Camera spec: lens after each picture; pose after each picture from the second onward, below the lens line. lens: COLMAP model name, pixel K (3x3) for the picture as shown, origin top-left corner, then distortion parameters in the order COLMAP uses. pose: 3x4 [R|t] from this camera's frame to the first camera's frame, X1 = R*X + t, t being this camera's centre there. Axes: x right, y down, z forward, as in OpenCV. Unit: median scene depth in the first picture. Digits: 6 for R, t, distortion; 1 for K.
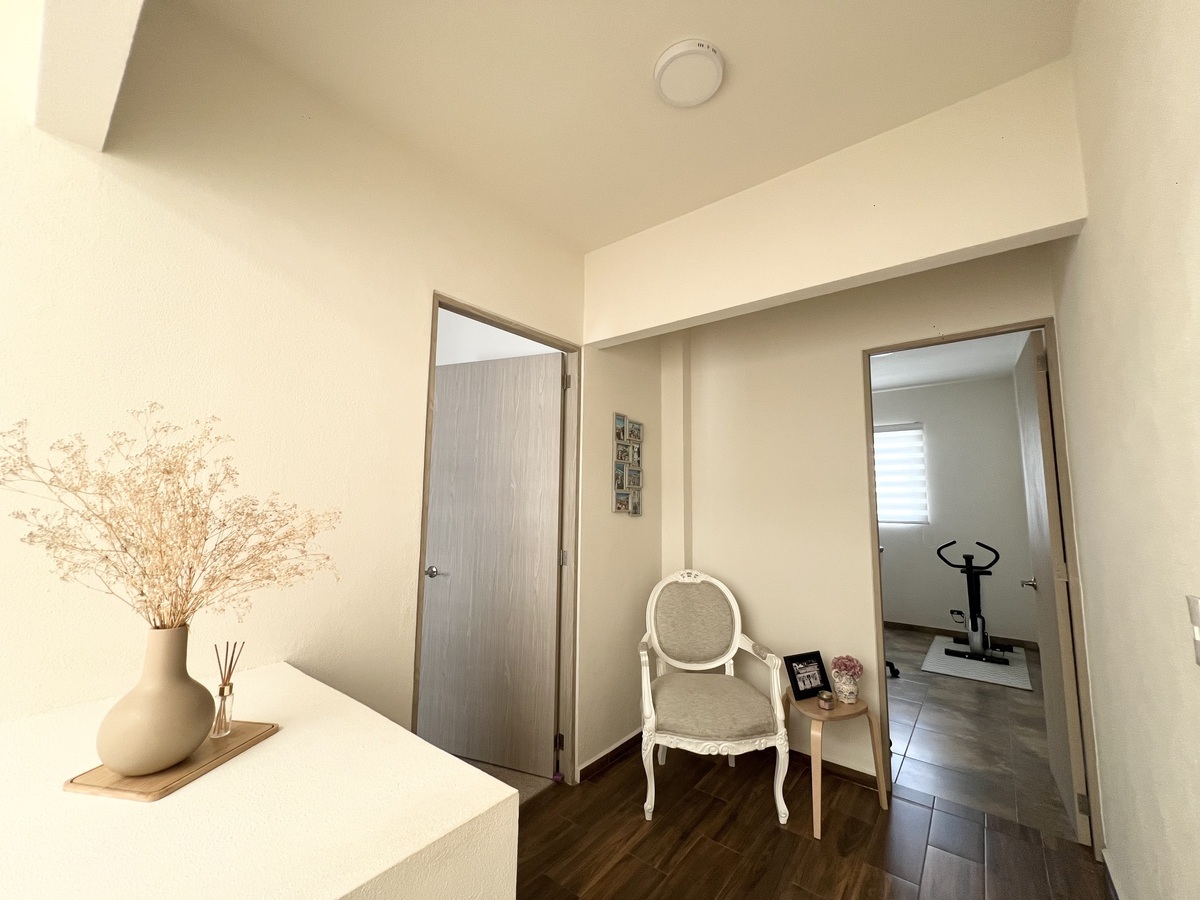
lens RADIAL K [[480.9, 0, 601.3], [0, 480.9, 451.1], [0, 0, 1]] dist [0.001027, -0.000533]
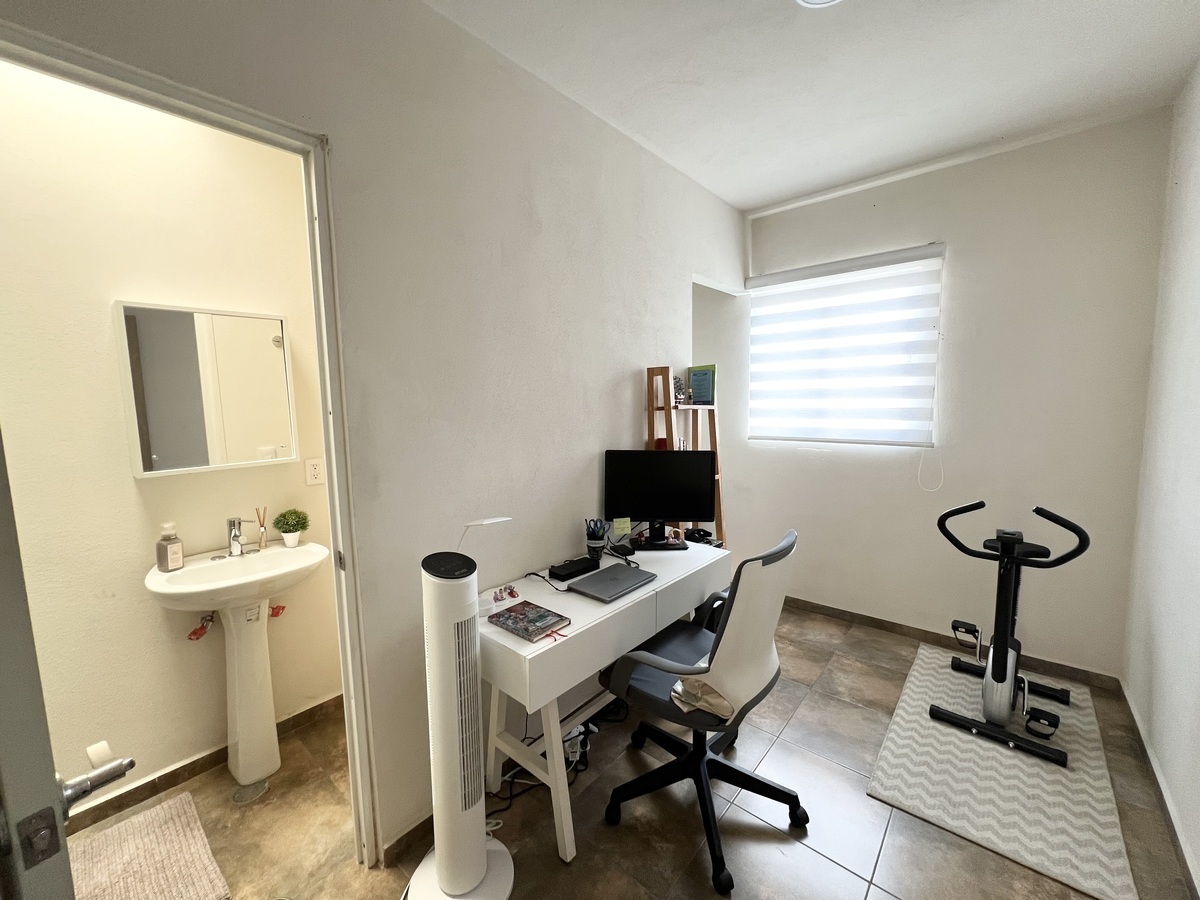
lens RADIAL K [[480.9, 0, 599.6], [0, 480.9, 447.5], [0, 0, 1]] dist [0.001027, -0.000533]
pose [[0.999159, -0.022229, -0.034465, 0.379355], [0.028970, 0.977389, 0.209454, 0.035545], [0.029030, -0.210276, 0.977211, 0.538056]]
